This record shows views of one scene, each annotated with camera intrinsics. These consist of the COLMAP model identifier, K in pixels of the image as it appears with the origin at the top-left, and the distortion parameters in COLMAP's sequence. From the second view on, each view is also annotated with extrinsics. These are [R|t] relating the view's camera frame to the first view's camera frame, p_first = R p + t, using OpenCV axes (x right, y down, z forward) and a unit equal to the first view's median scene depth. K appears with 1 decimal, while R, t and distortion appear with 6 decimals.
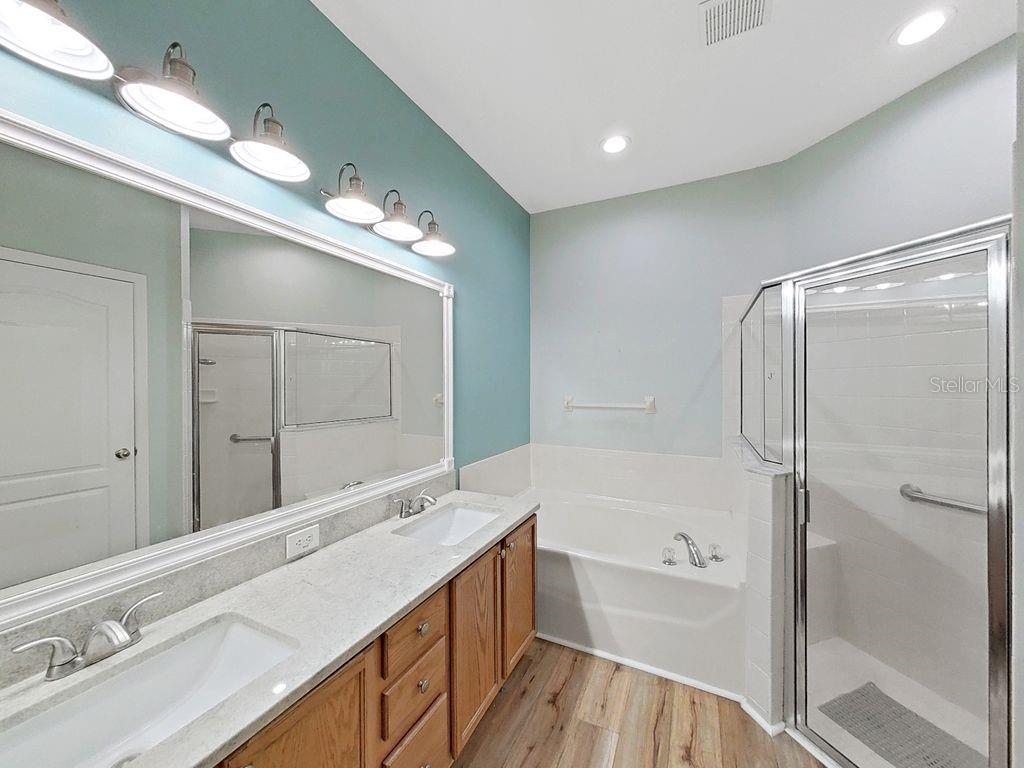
lens RADIAL K [[380.4, 0, 510.6], [0, 380.4, 383.6], [0, 0, 1]] dist [-0.002714, 0.001320]
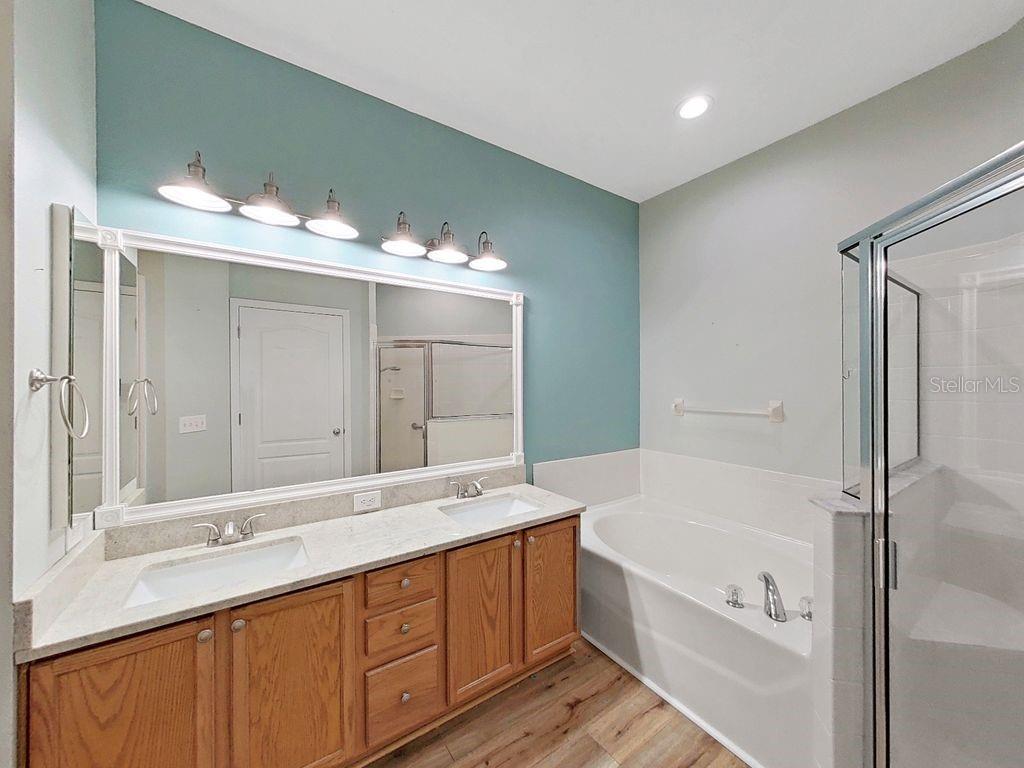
lens RADIAL K [[379.5, 0, 514.6], [0, 379.5, 385.1], [0, 0, 1]] dist [-0.000669, -0.000358]
pose [[0.869505, 0.000518, -0.493923, 0.418132], [0.000921, 0.999996, 0.002670, -0.001116], [0.493923, -0.002776, 0.869501, 0.061737]]
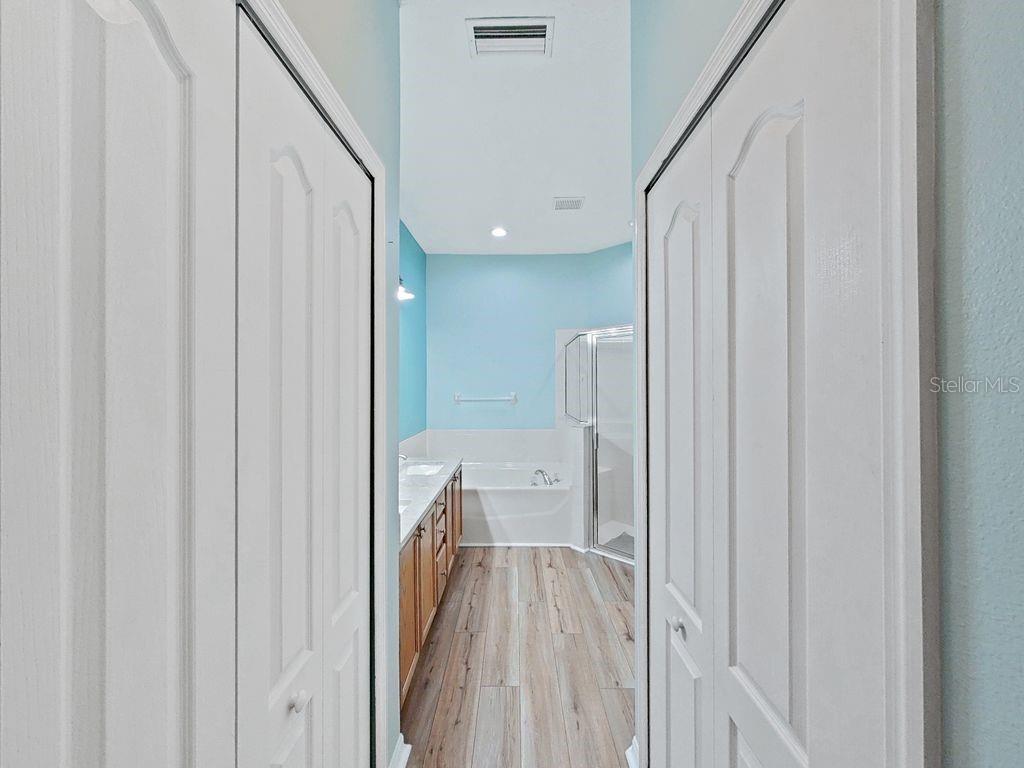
lens RADIAL K [[416.7, 0, 510.9], [0, 416.7, 382.9], [0, 0, 1]] dist [-0.000795, -0.000019]
pose [[0.900674, -0.000010, 0.434496, -0.526029], [0.002522, 0.999983, -0.005204, 0.009186], [-0.434489, 0.005783, 0.900659, -0.703126]]
